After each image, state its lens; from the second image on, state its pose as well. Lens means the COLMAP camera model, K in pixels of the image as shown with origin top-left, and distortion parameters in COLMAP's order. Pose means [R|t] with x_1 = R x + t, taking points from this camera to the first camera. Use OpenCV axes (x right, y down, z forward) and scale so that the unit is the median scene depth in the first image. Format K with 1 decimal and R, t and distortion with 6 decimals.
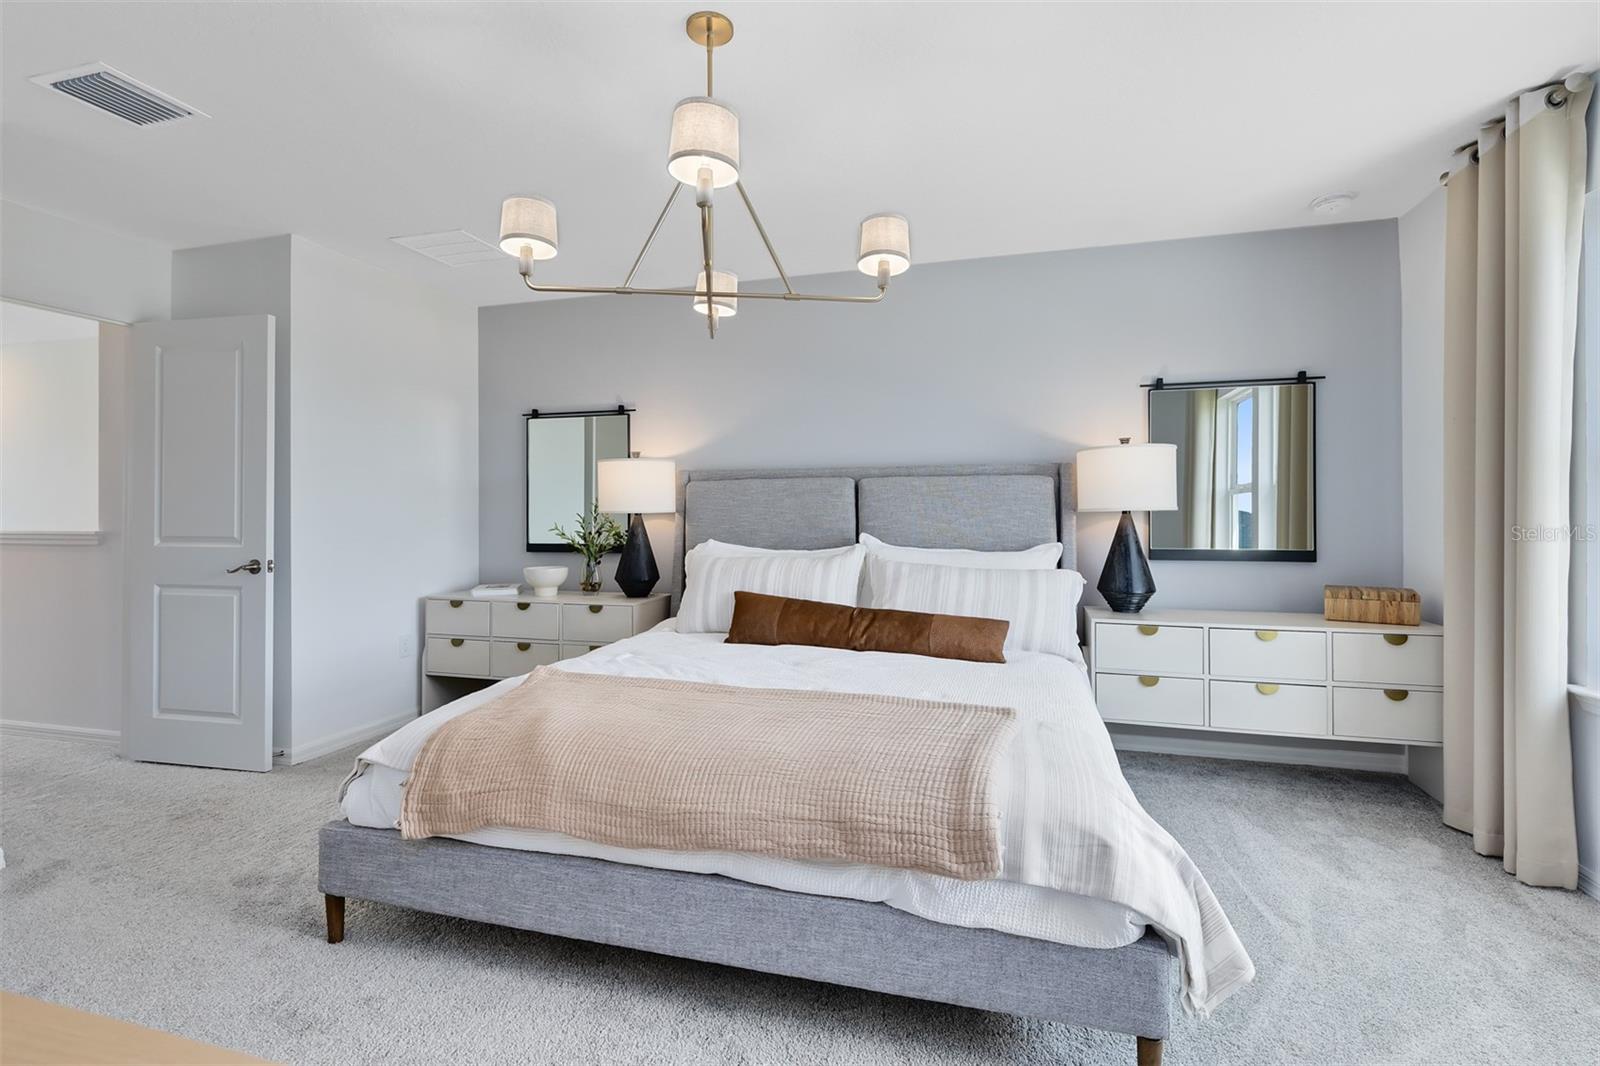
lens RADIAL K [[726.1, 0, 809.3], [0, 726.1, 516.9], [0, 0, 1]] dist [0.007654, -0.000624]
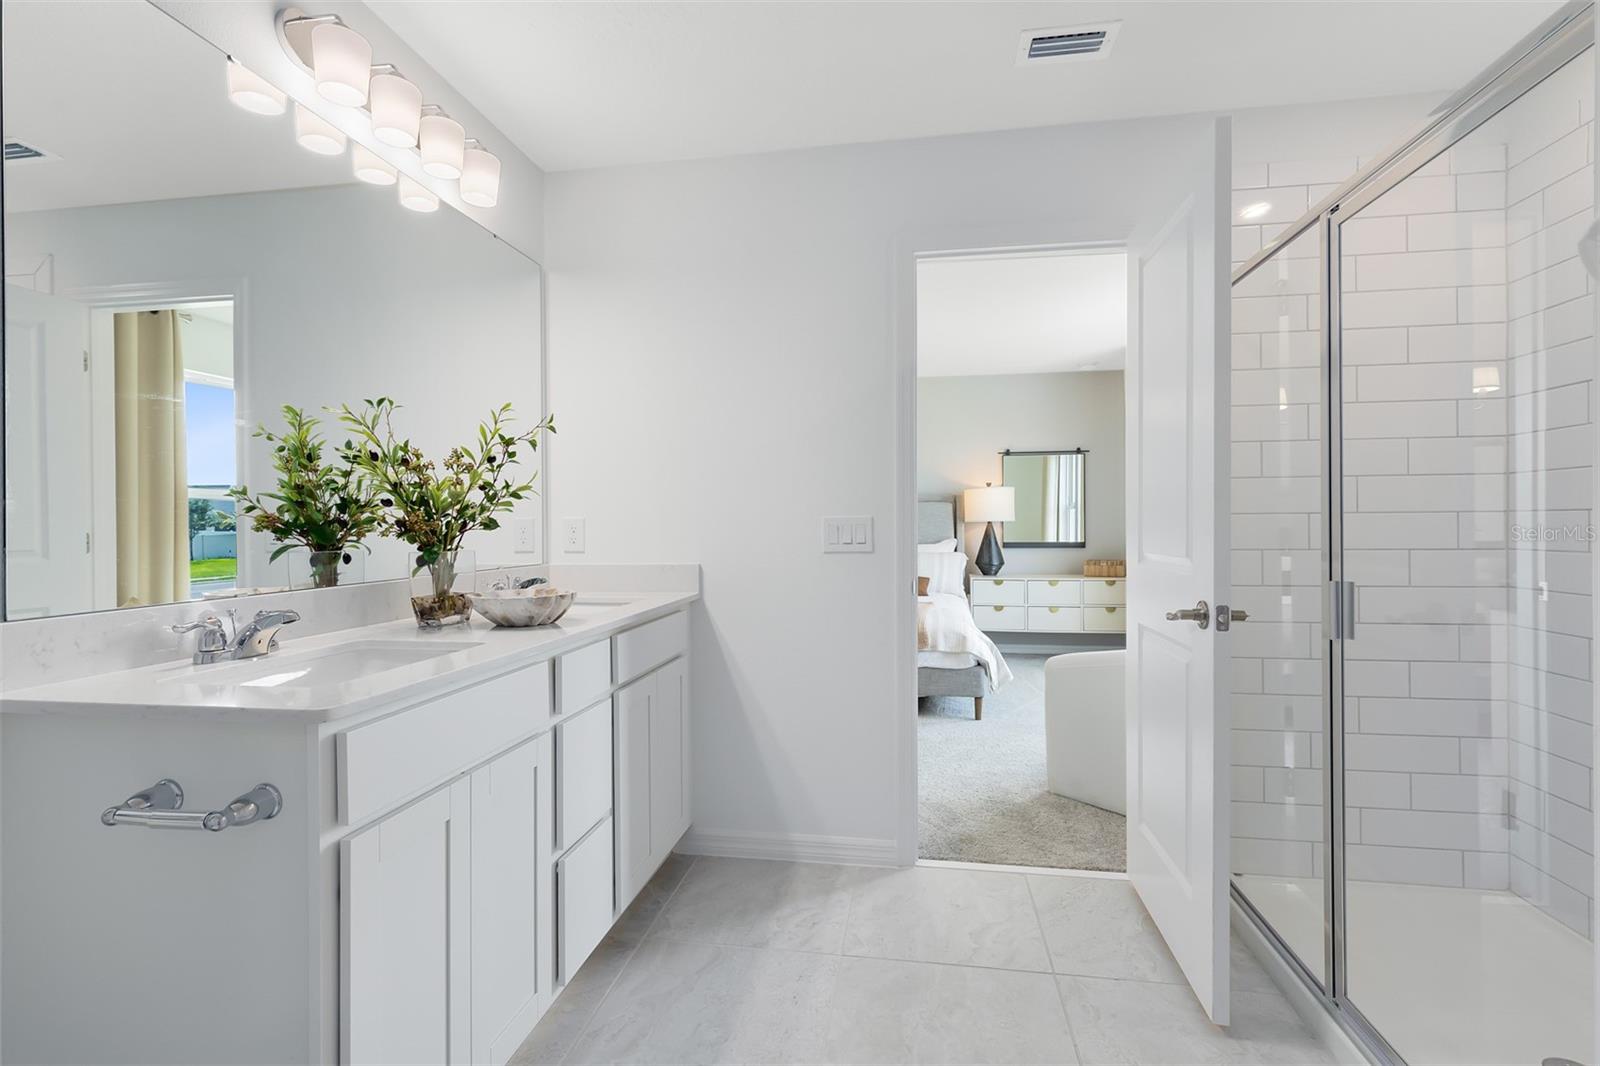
lens RADIAL K [[726.1, 0, 802.5], [0, 726.1, 529.2], [0, 0, 1]] dist [0.007654, -0.000624]
pose [[0.994271, -0.003076, 0.106848, -0.257764], [0.002297, 0.999970, 0.007407, -0.003175], [-0.106867, -0.007119, 0.994248, -0.854442]]
